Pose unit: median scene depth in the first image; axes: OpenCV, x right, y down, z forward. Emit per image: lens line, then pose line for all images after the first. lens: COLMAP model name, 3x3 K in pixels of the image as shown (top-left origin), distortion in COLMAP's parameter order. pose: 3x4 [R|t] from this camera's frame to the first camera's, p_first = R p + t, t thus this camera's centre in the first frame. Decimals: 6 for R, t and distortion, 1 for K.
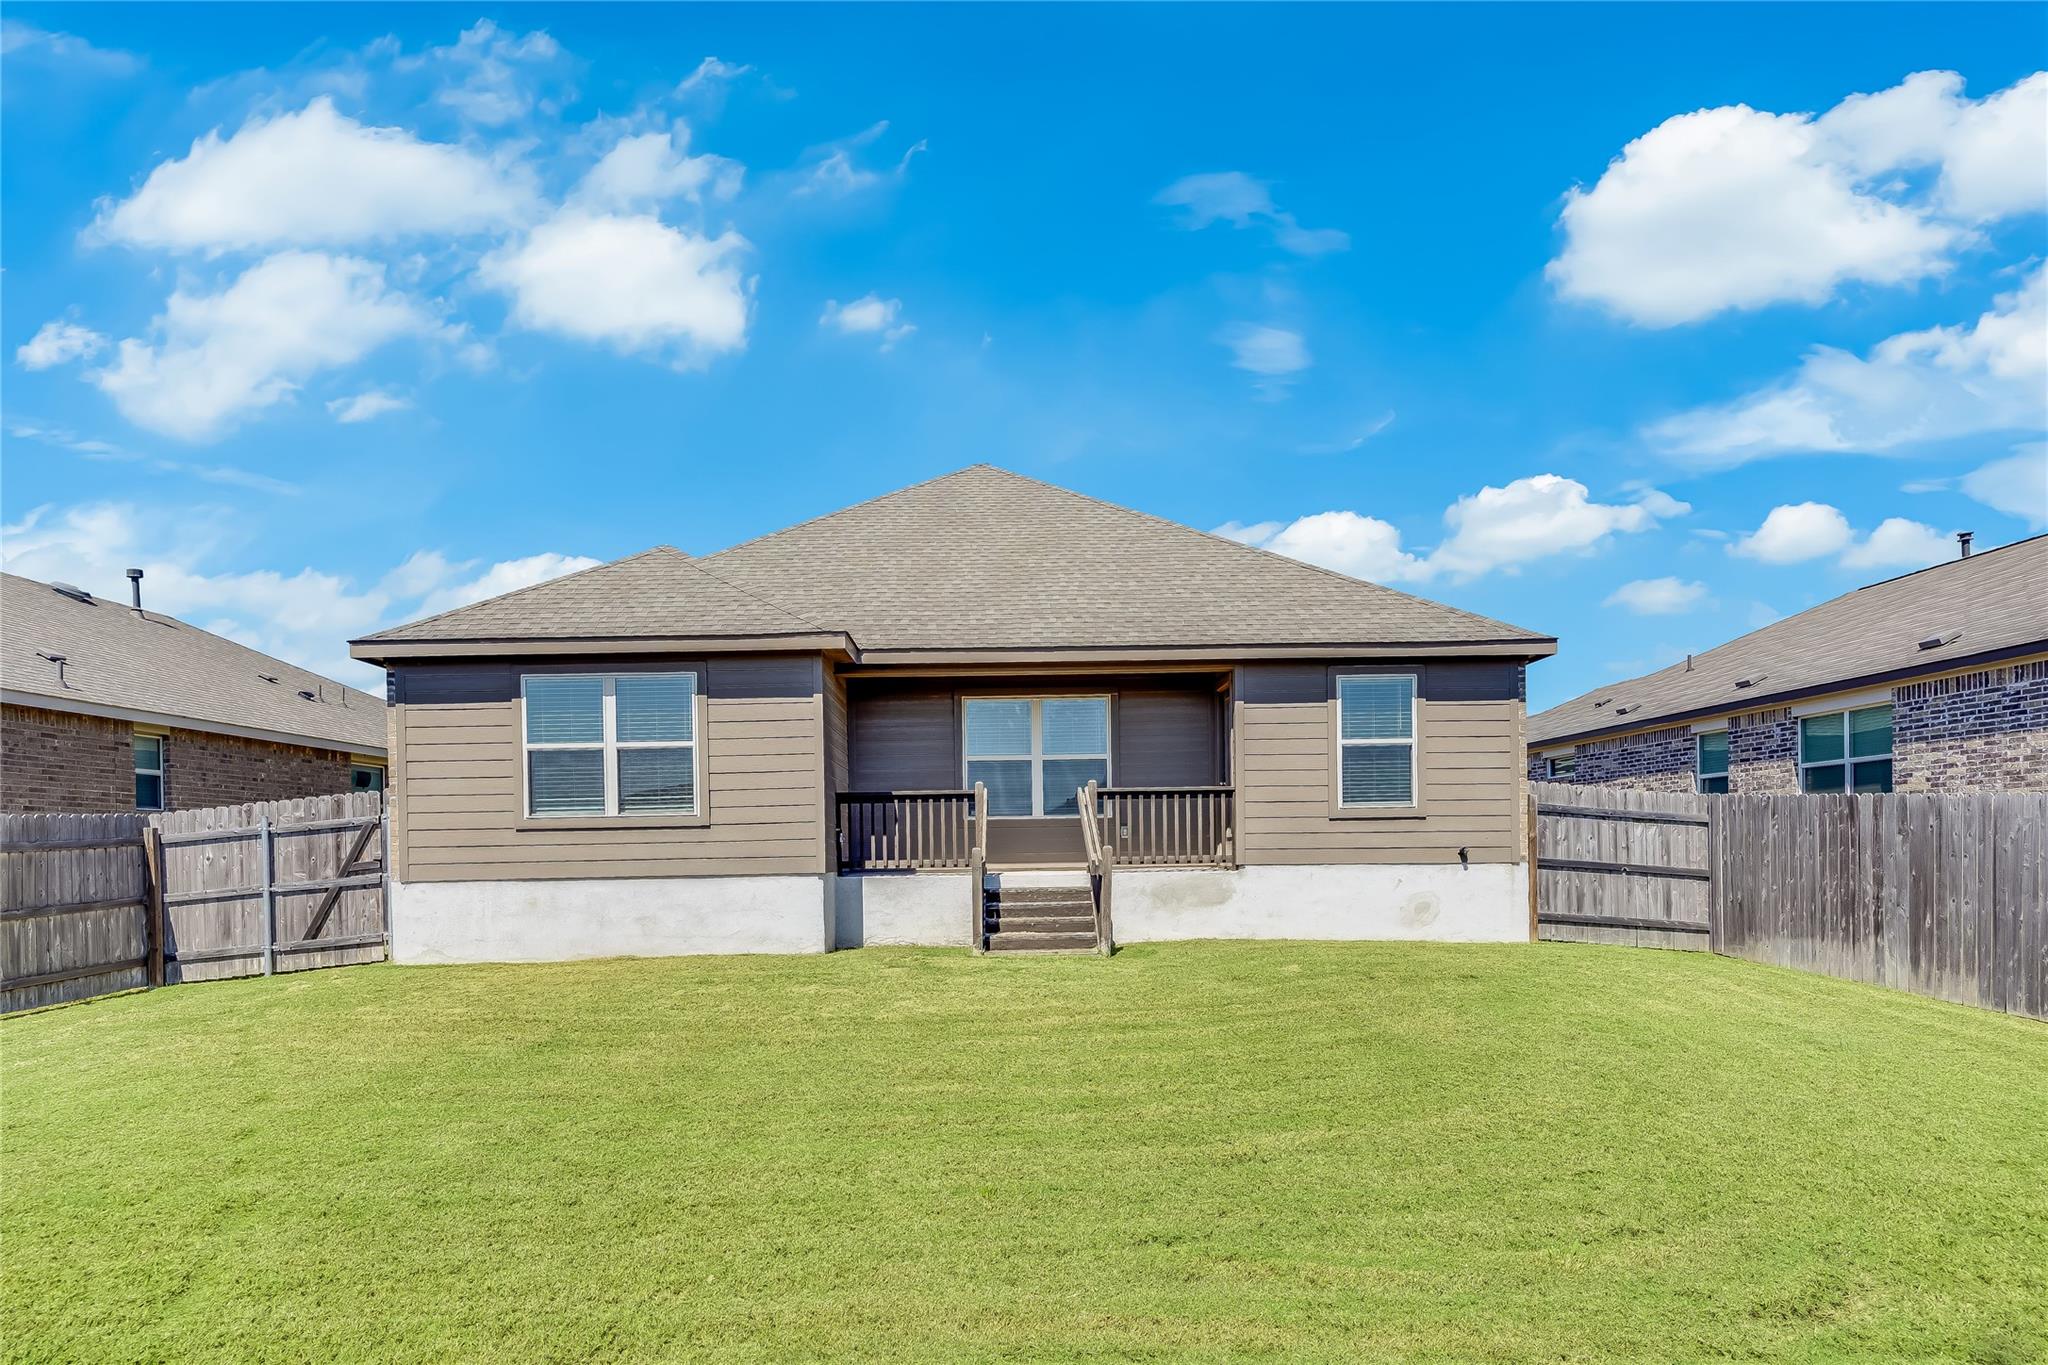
lens RADIAL K [[1082.1, 0, 1020.8], [0, 1082.1, 849.6], [0, 0, 1]] dist [0.014573, 0.000172]
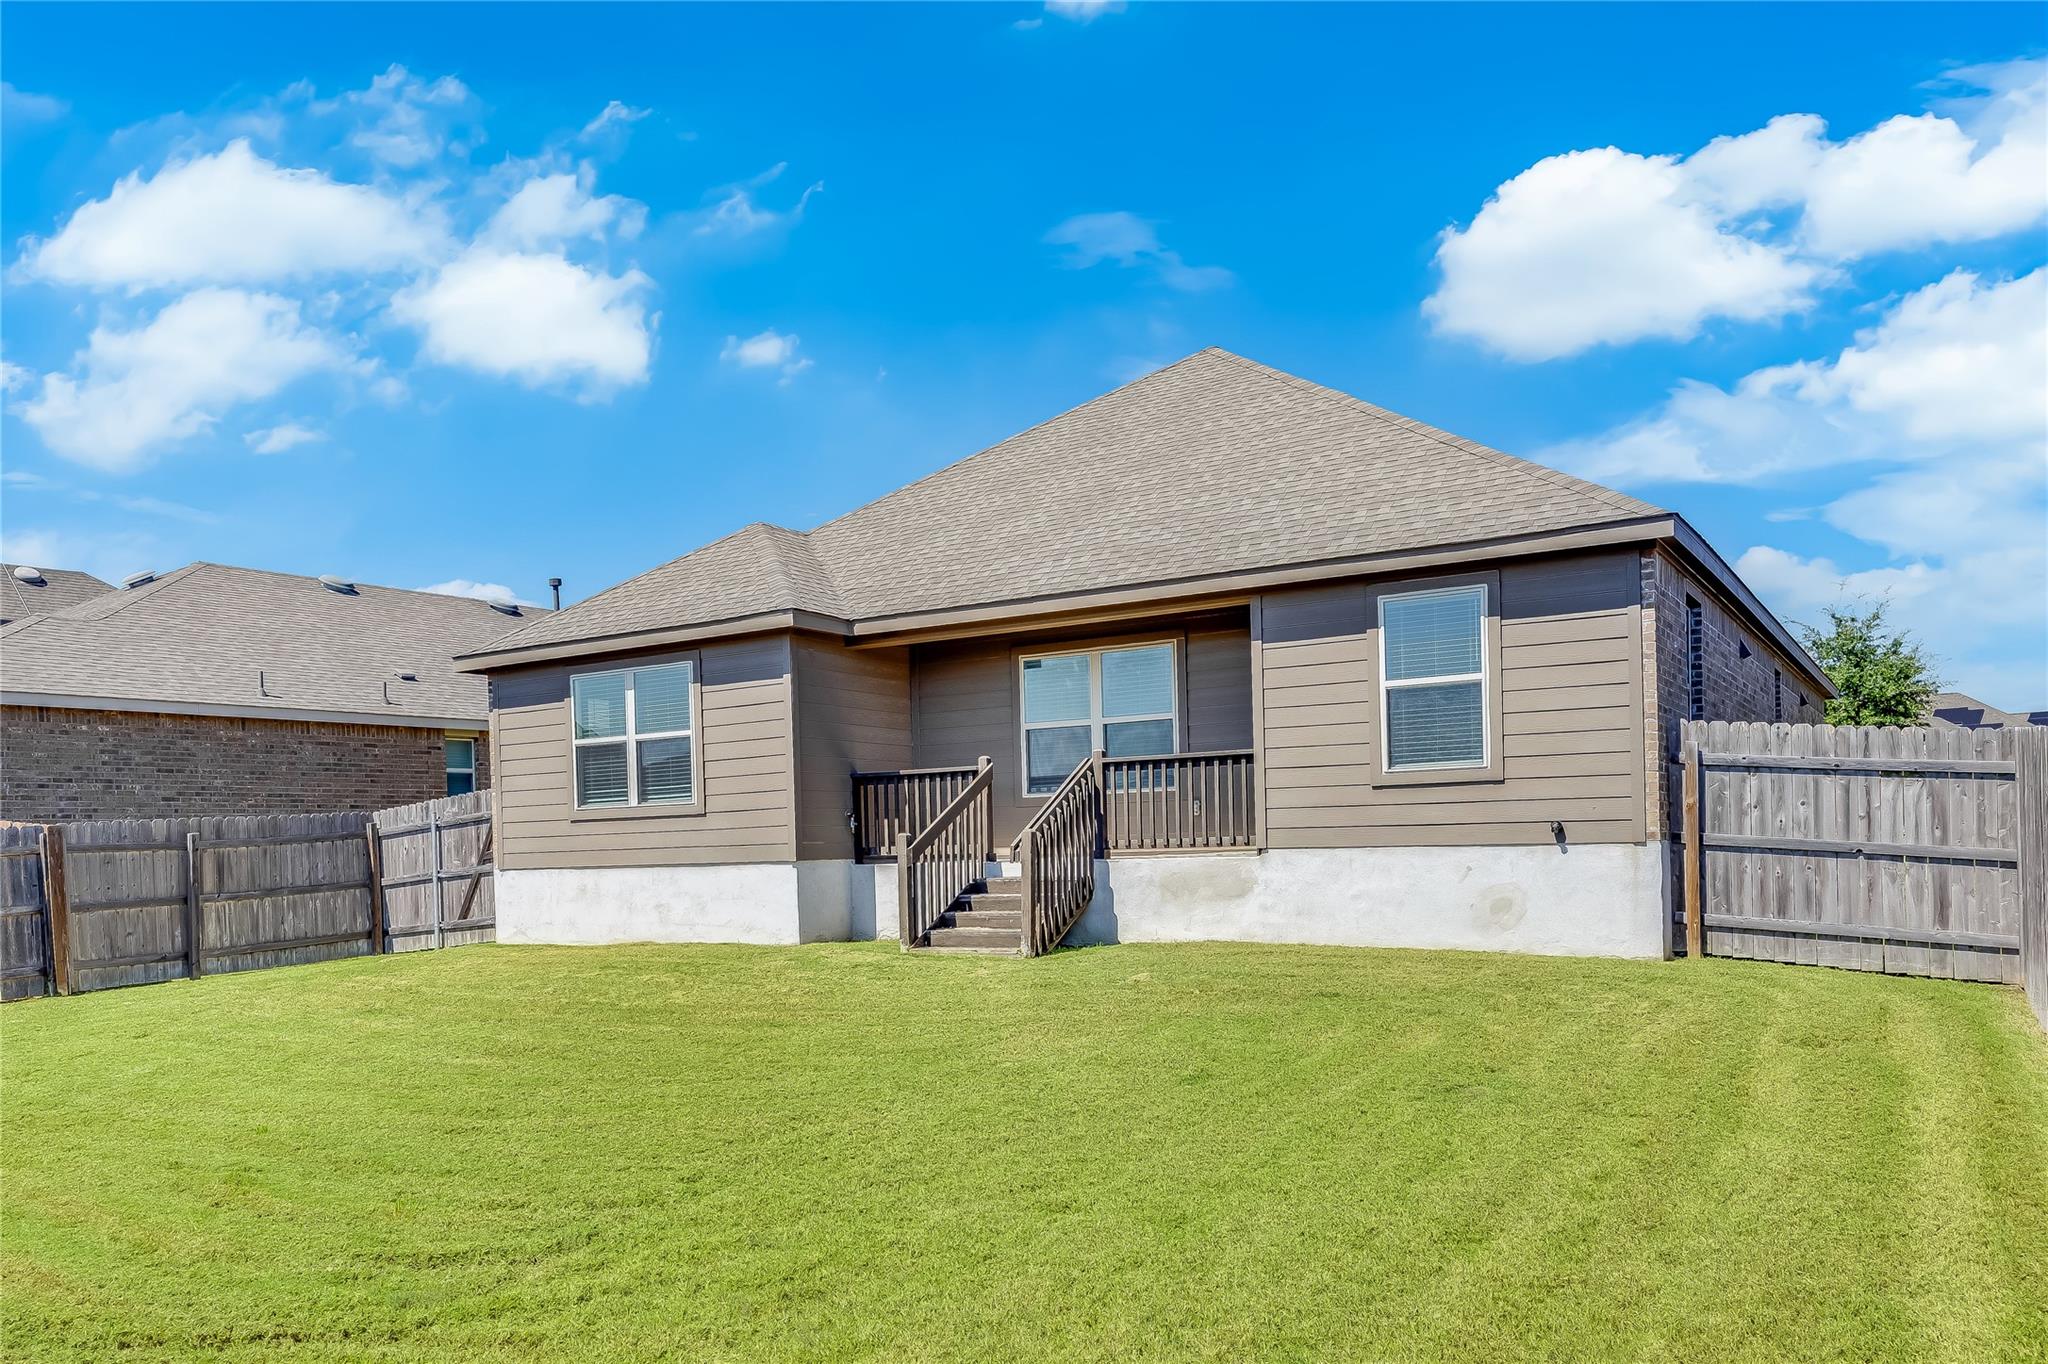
lens RADIAL K [[1414.5, 0, 1016.6], [0, 1414.5, 841.4], [0, 0, 1]] dist [0.007915, 0.001556]
pose [[0.859755, -0.008491, -0.510636, 0.603035], [0.018153, 0.999738, 0.013940, -0.008984], [0.510384, -0.021255, 0.859684, 0.022606]]
